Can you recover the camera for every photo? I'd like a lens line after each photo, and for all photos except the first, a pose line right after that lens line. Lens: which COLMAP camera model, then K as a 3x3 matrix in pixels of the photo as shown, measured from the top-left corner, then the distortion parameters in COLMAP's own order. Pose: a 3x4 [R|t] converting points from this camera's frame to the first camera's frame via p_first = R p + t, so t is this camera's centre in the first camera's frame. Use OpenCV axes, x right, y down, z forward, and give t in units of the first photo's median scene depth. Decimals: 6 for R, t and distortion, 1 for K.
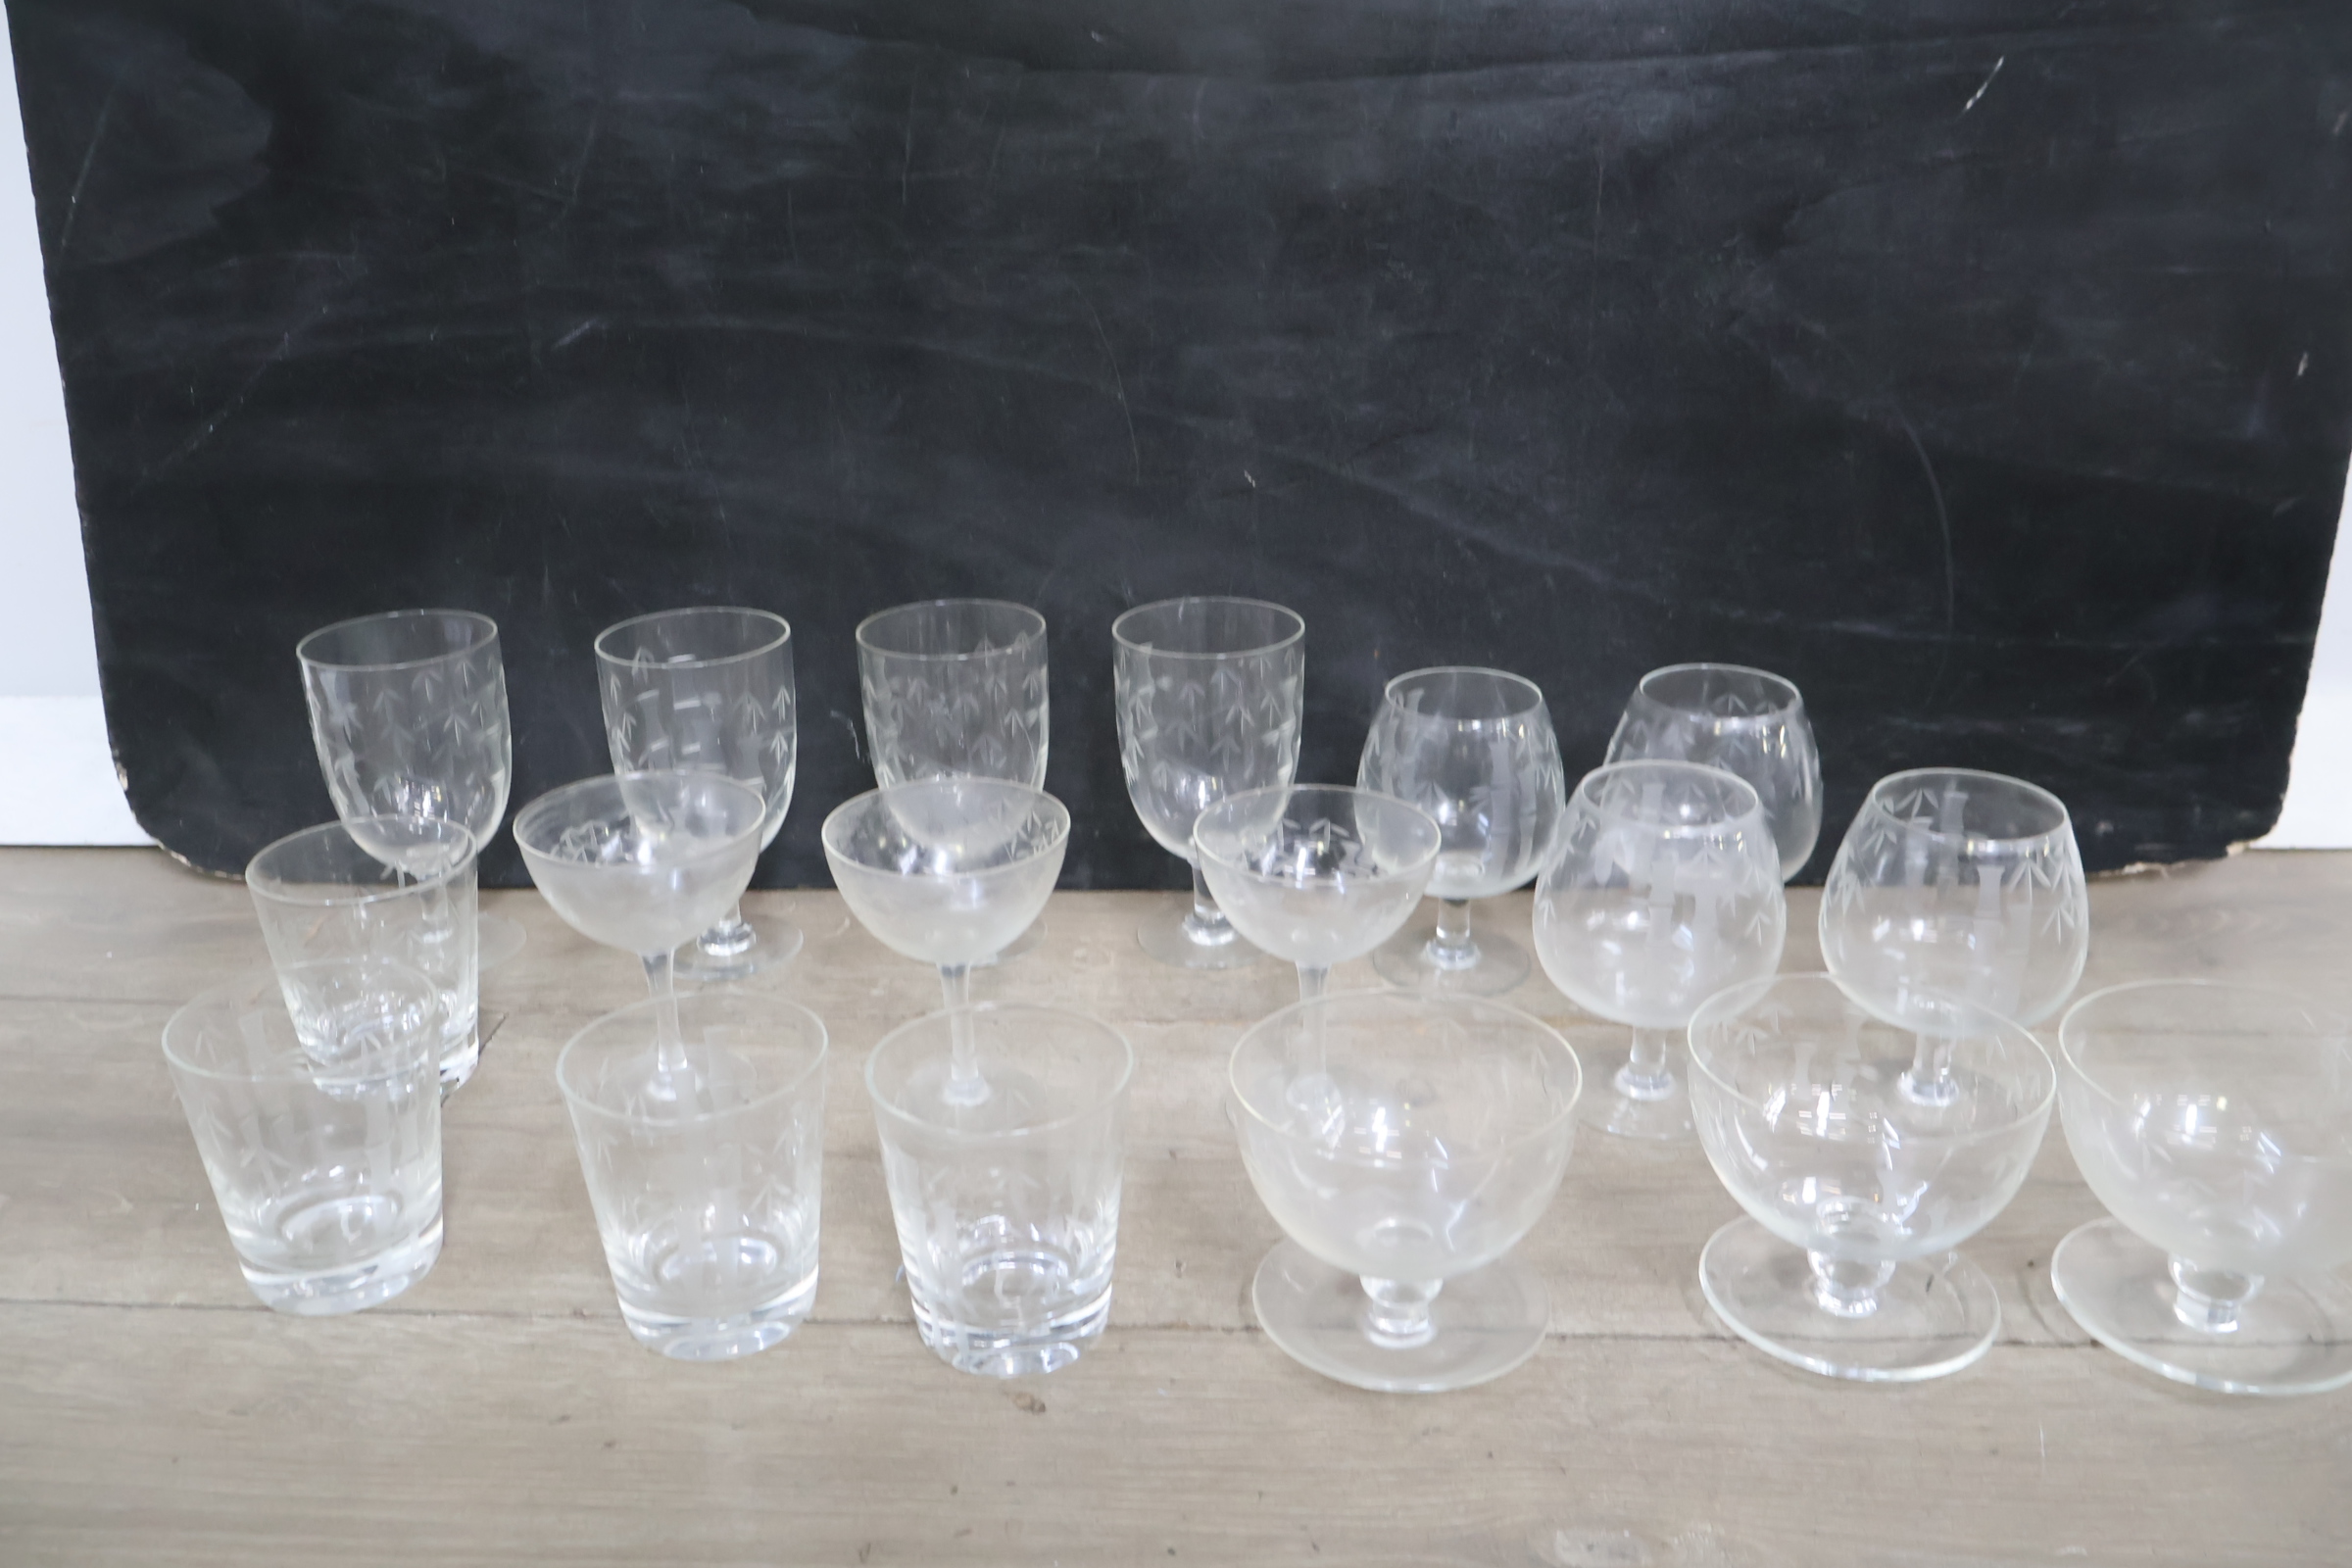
lens RADIAL K [[2100.3, 0, 1177.8], [0, 2100.3, 789.4], [0, 0, 1]] dist [0.017294, -0.006501]
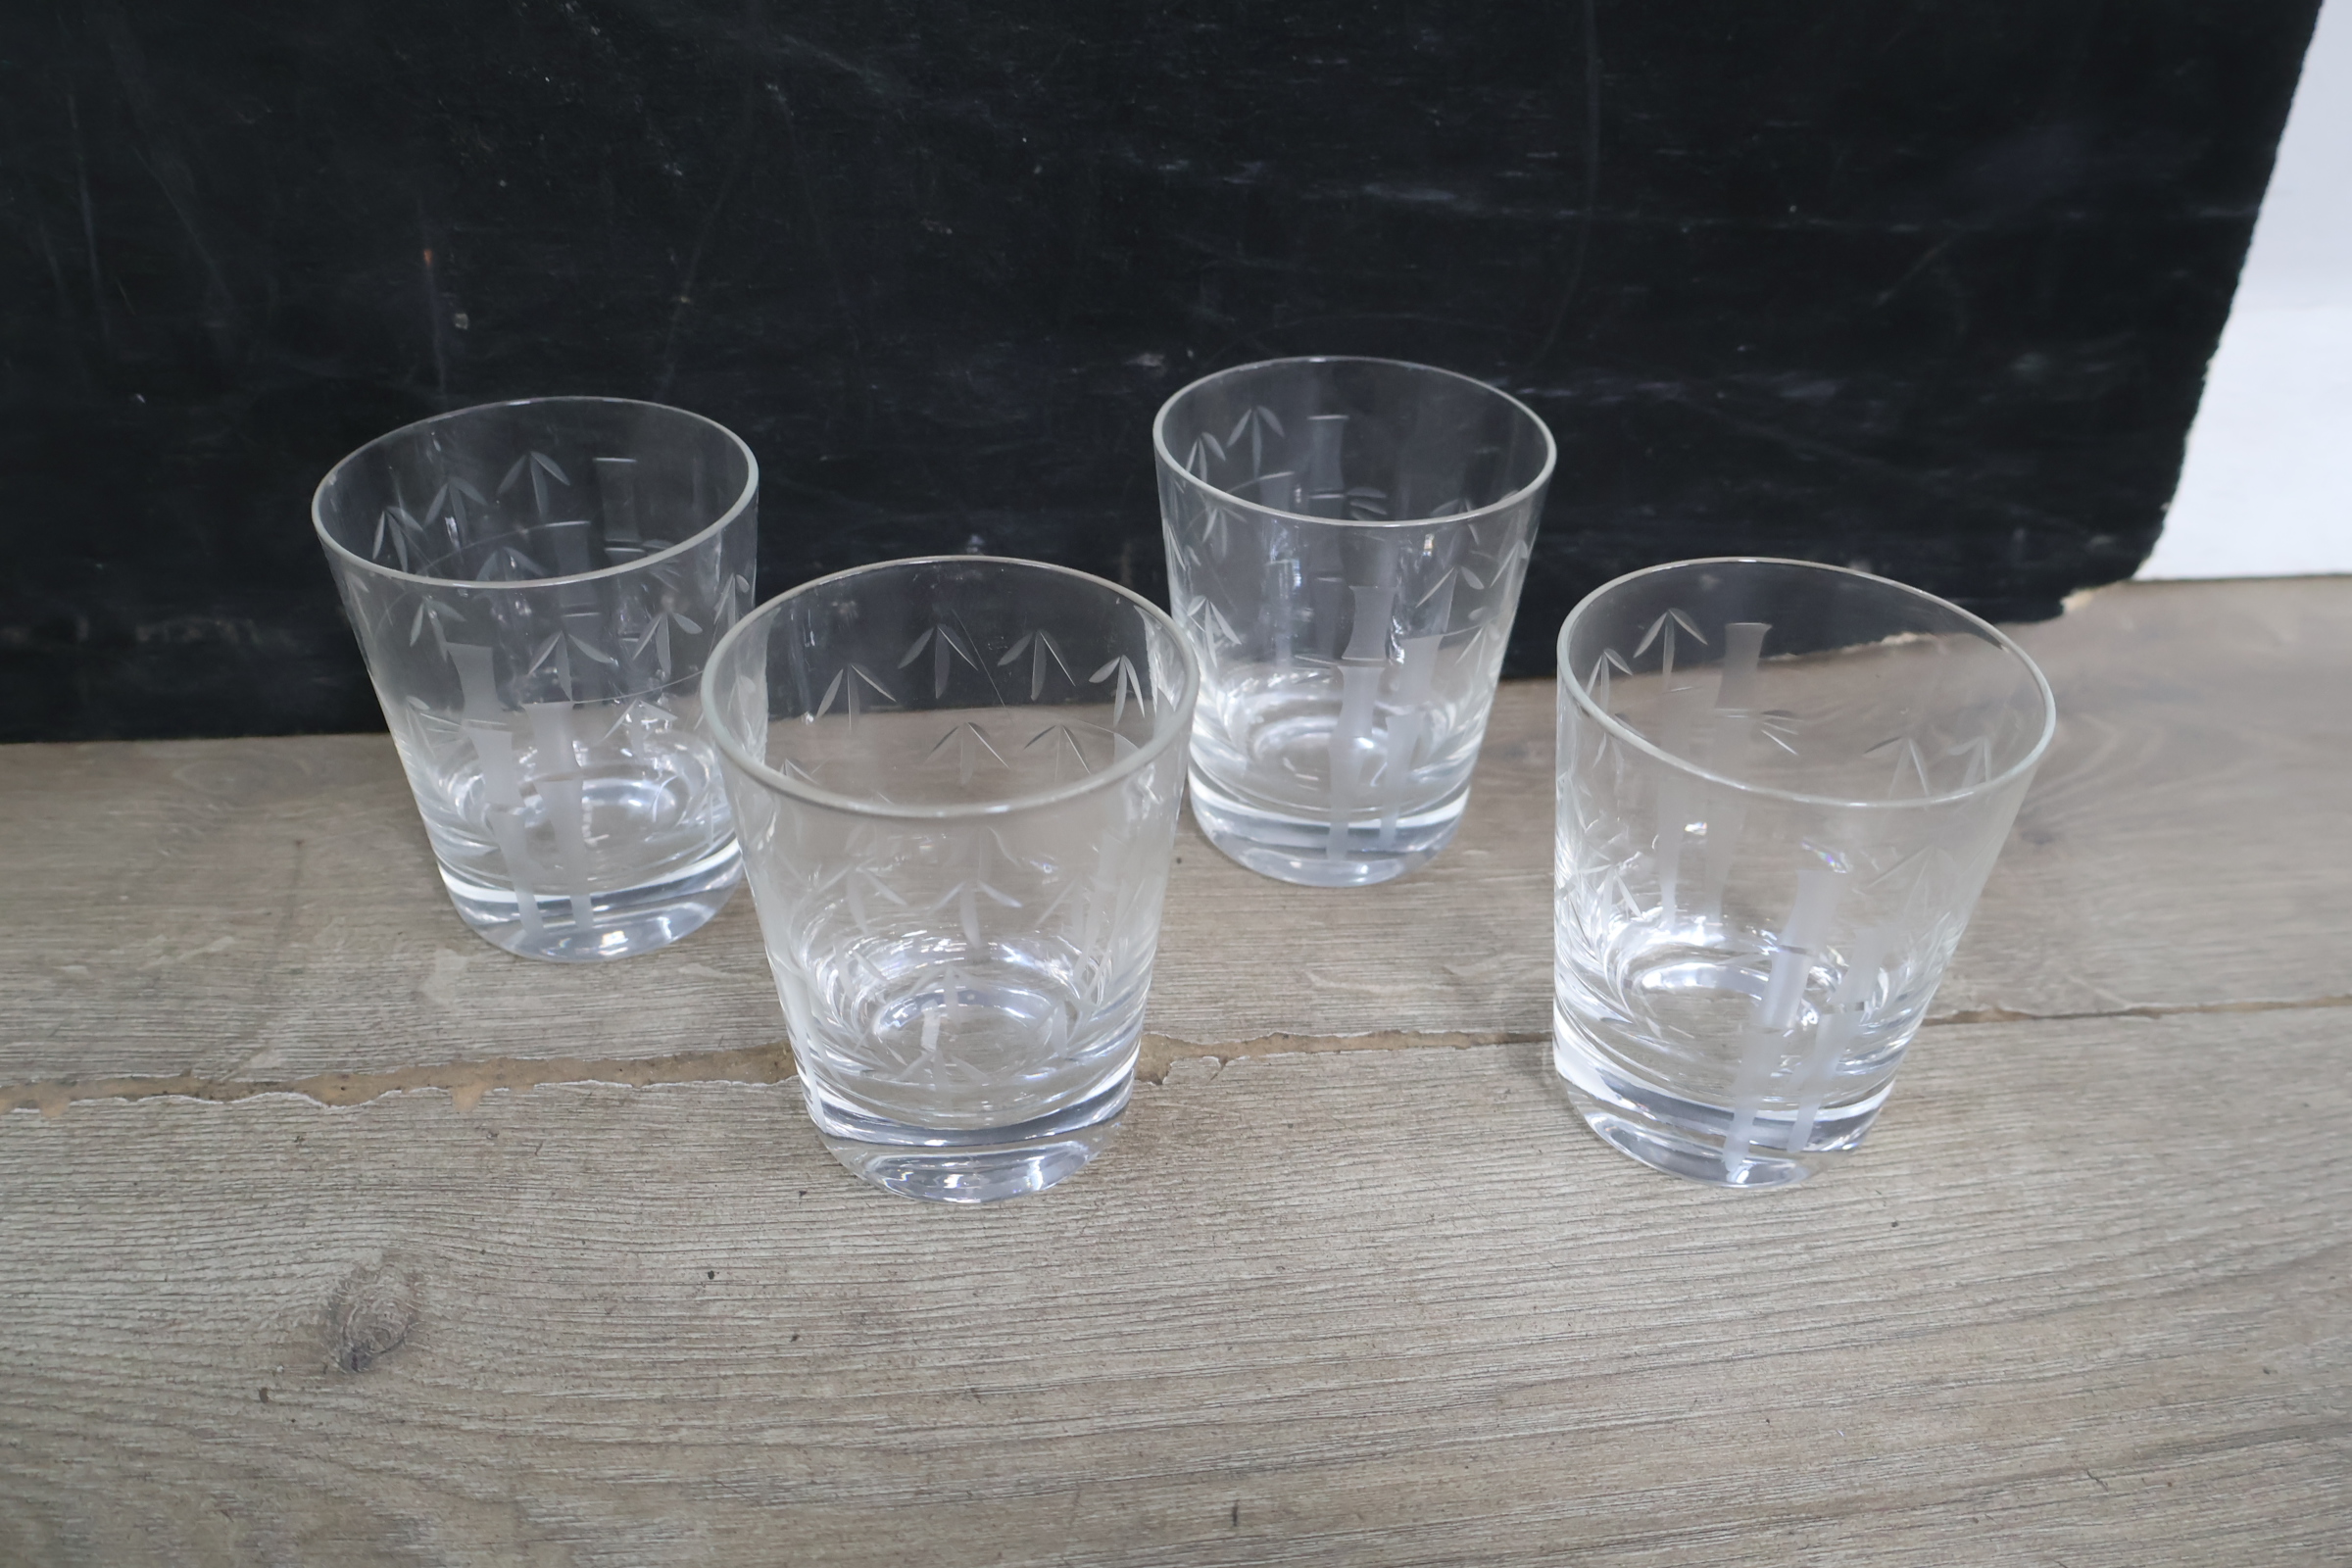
lens RADIAL K [[2100.3, 0, 1170.6], [0, 2100.3, 781.2], [0, 0, 1]] dist [0.017294, -0.006501]
pose [[0.990691, -0.041336, 0.129699, 0.204631], [0.014649, 0.979621, 0.200318, -0.043333], [-0.135336, -0.196554, 0.971108, 0.519189]]
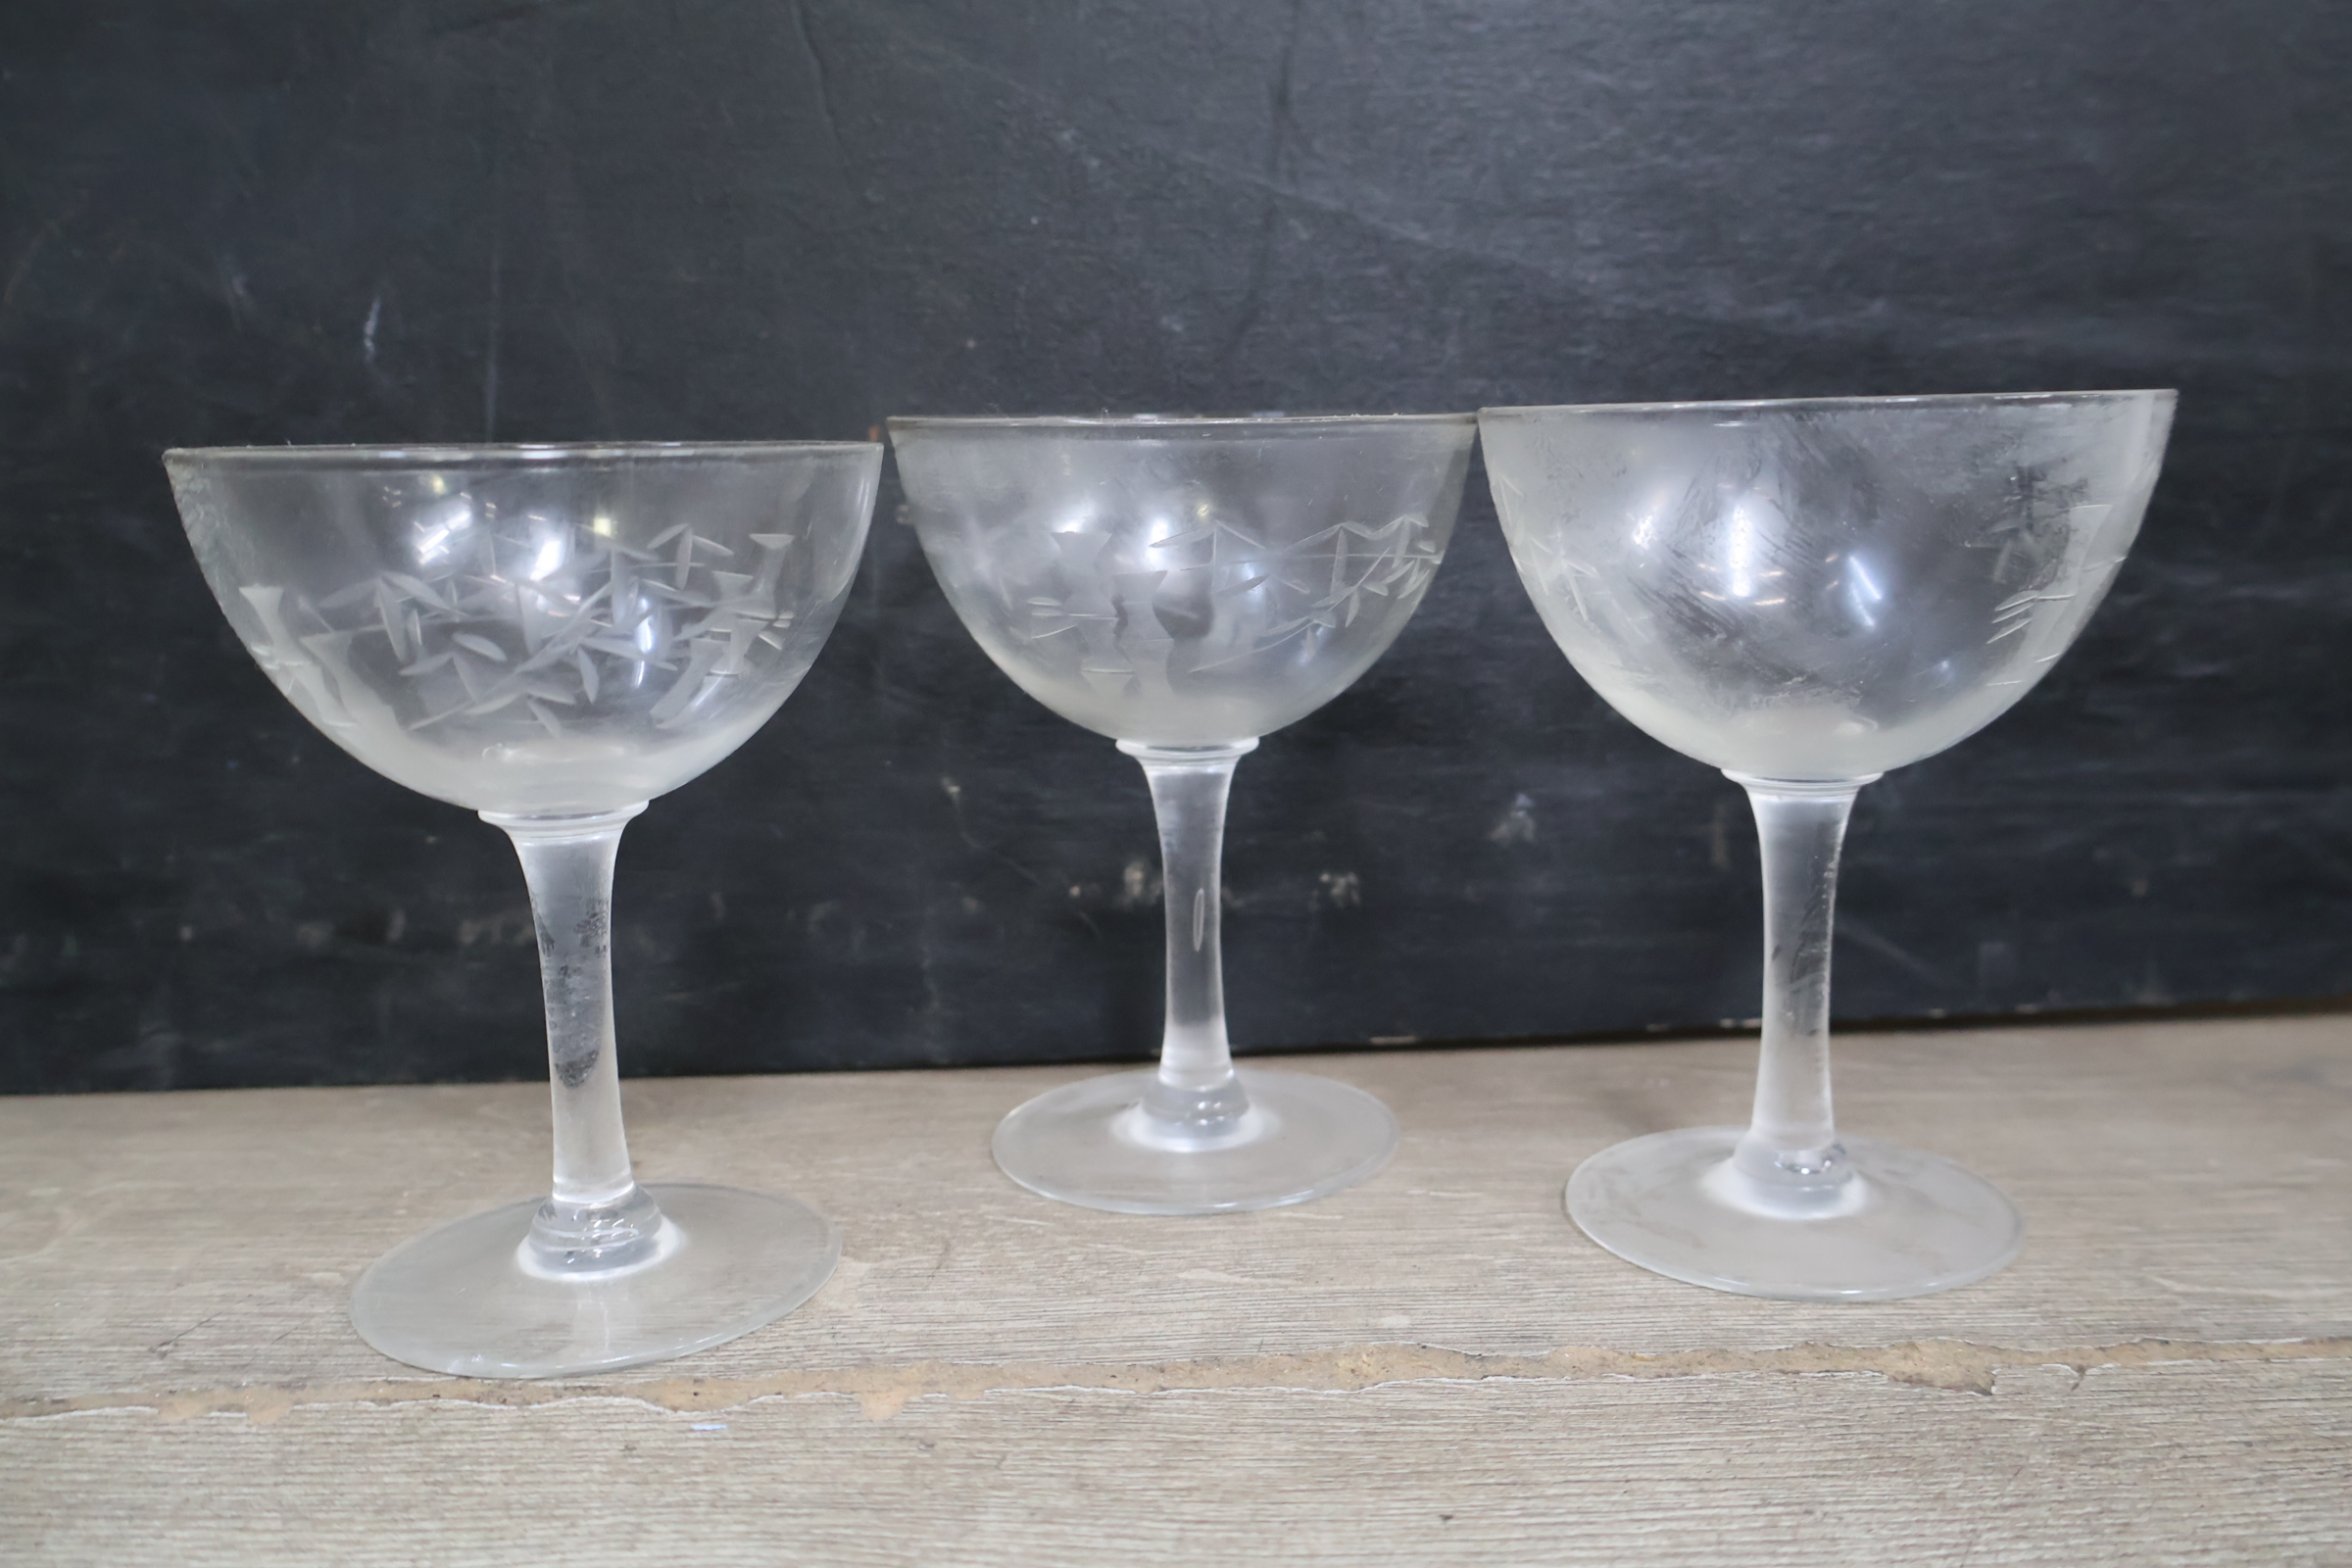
lens RADIAL K [[2100.3, 0, 1172.3], [0, 2100.3, 775.9], [0, 0, 1]] dist [0.017294, -0.006501]
pose [[0.999166, -0.020867, 0.035091, 0.142645], [0.028081, 0.975172, -0.219661, 0.090755], [-0.029636, 0.220464, 0.974945, 0.662605]]
